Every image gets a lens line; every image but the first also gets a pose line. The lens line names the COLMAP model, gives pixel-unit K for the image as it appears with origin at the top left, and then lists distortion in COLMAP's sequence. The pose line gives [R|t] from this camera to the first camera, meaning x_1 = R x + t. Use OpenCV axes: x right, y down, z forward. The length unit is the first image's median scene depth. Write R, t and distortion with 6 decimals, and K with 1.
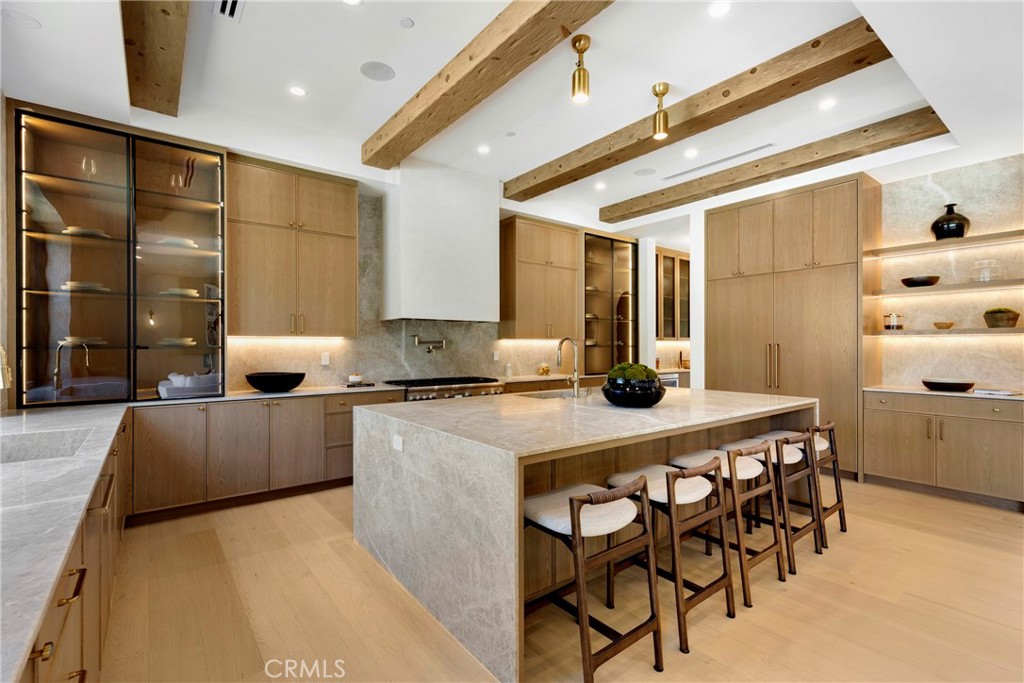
lens RADIAL K [[461.4, 0, 511.8], [0, 461.4, 344.8], [0, 0, 1]] dist [0.005592, 0.000298]
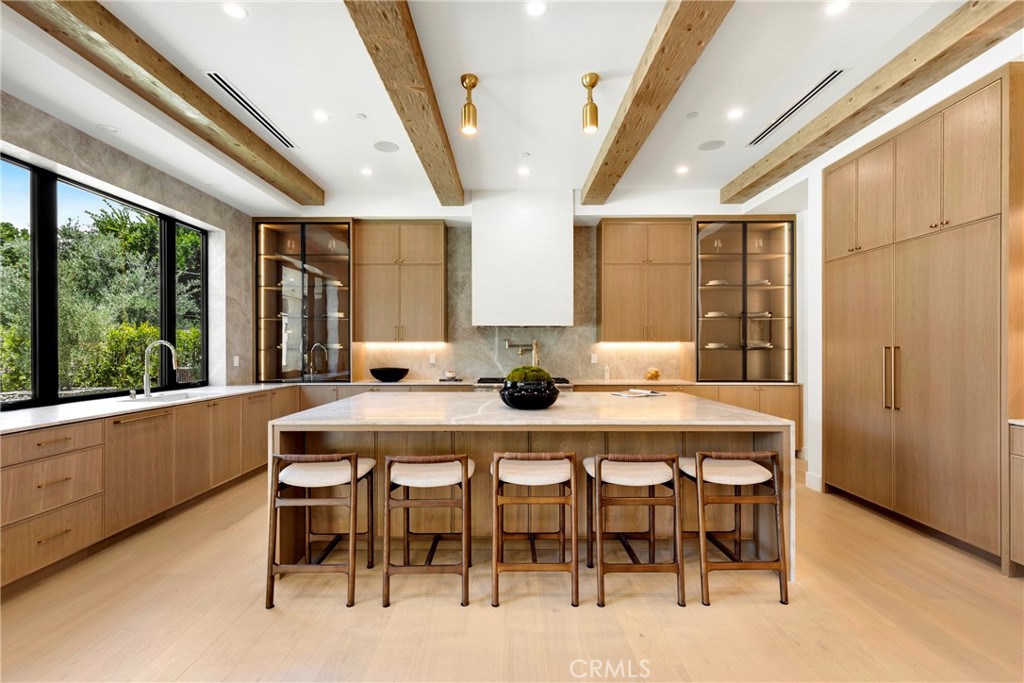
lens RADIAL K [[461.4, 0, 509.5], [0, 461.4, 349.0], [0, 0, 1]] dist [0.005592, 0.000298]
pose [[0.787686, 0.000561, -0.616077, 0.546285], [0.000944, 0.999997, 0.002117, 0.000286], [0.616076, -0.002249, 0.787683, 0.100522]]
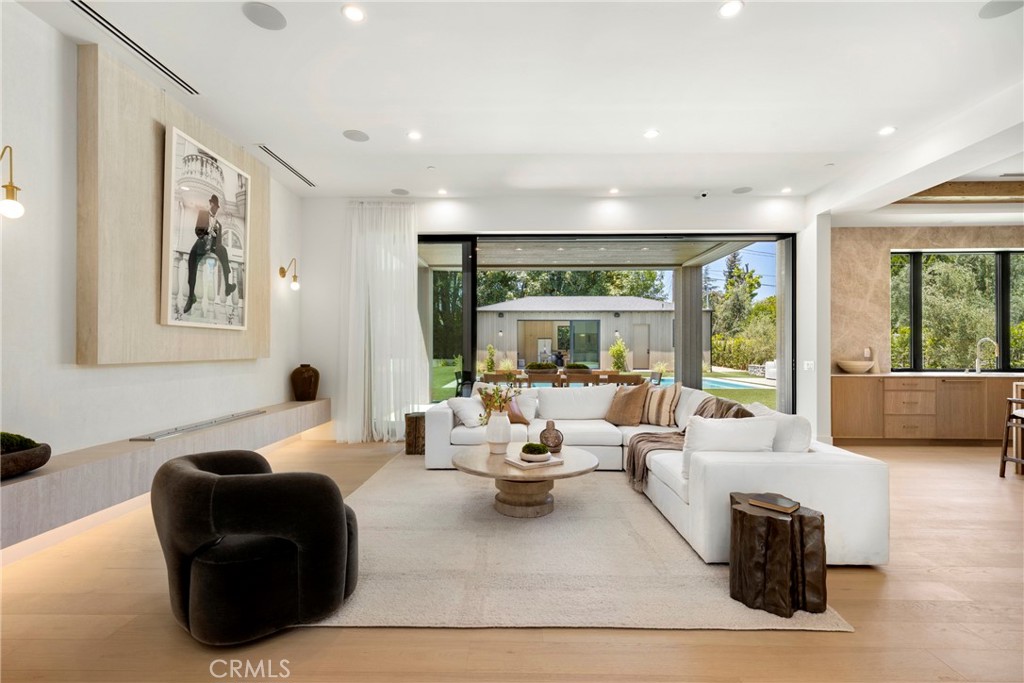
lens RADIAL K [[461.4, 0, 508.8], [0, 461.4, 346.9], [0, 0, 1]] dist [0.005592, 0.000298]
pose [[-0.630169, -0.002095, -0.776455, 1.375776], [0.000517, 0.999995, -0.003118, 0.015192], [0.776458, -0.002366, -0.630165, 0.147781]]
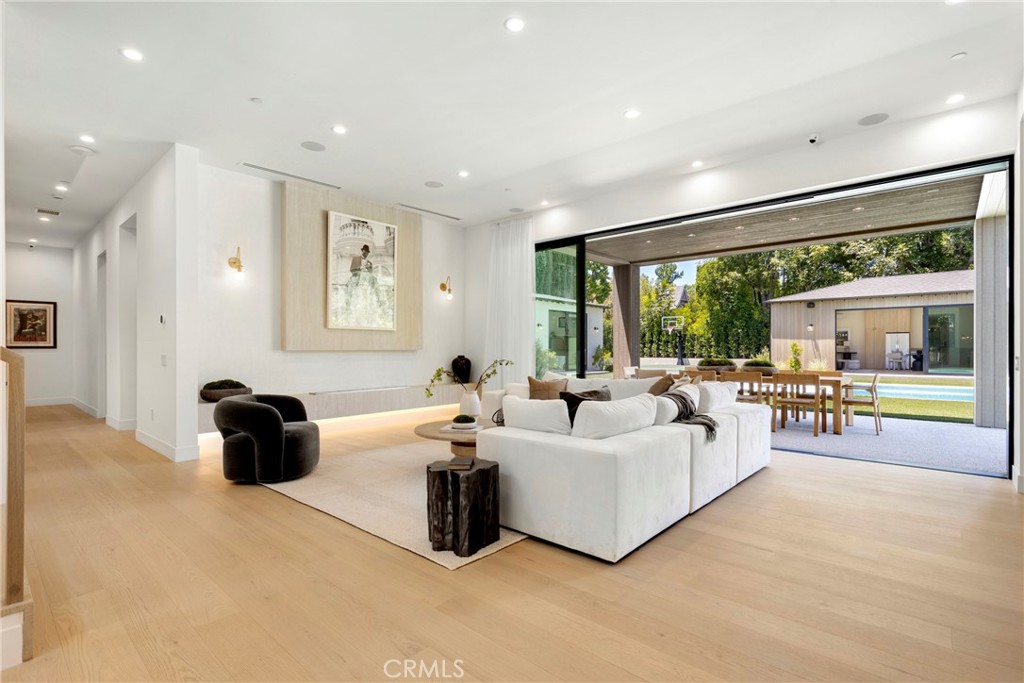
lens RADIAL K [[480.2, 0, 513.3], [0, 480.2, 349.3], [0, 0, 1]] dist [0.004650, 0.000215]
pose [[-0.983202, 0.003221, -0.182495, 0.897335], [0.003113, 0.999995, 0.000878, 0.033955], [0.182496, 0.000295, -0.983206, 0.626901]]
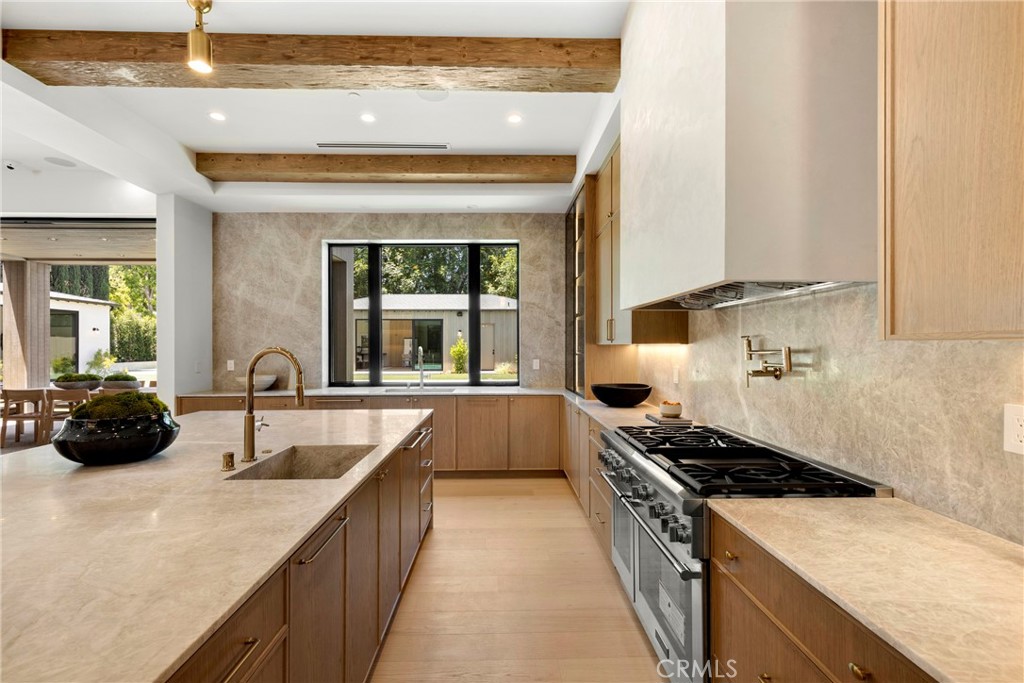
lens RADIAL K [[461.4, 0, 509.1], [0, 461.4, 346.6], [0, 0, 1]] dist [0.005592, 0.000298]
pose [[-0.594777, 0.004294, -0.803879, 0.290853], [0.004748, 0.999987, 0.001829, -0.013798], [0.803877, -0.002729, -0.594790, 1.155707]]
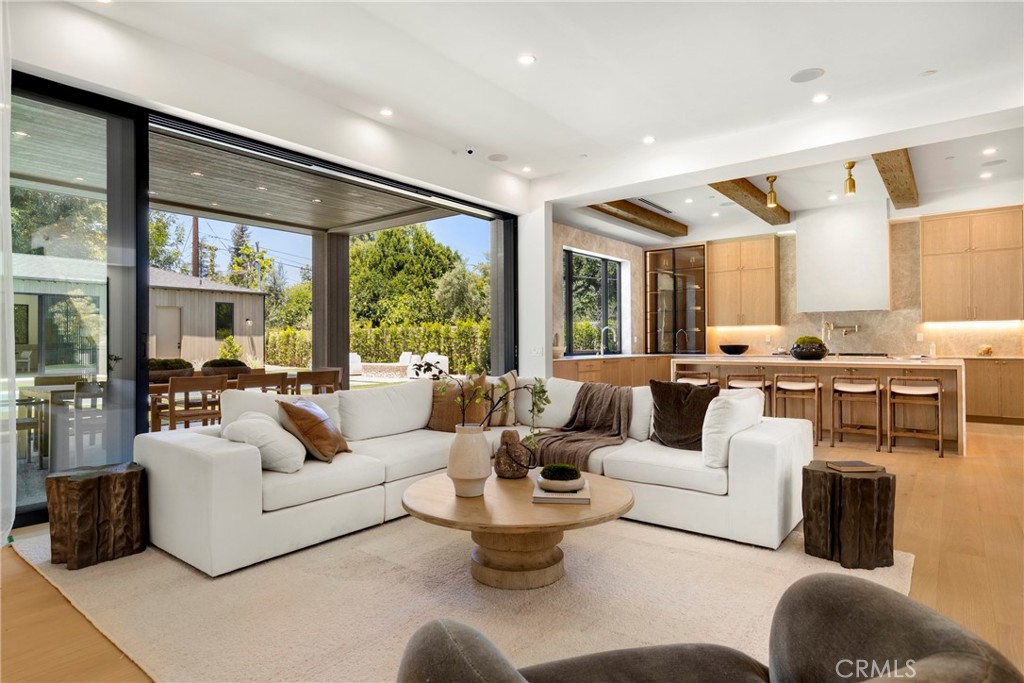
lens RADIAL K [[564.4, 0, 508.3], [0, 564.4, 334.7], [0, 0, 1]] dist [0.003498, 0.000393]
pose [[0.240810, -0.013833, -0.970474, 1.345862], [0.005773, 0.999901, -0.012820, 0.036727], [0.970555, -0.002516, 0.240866, -0.429540]]
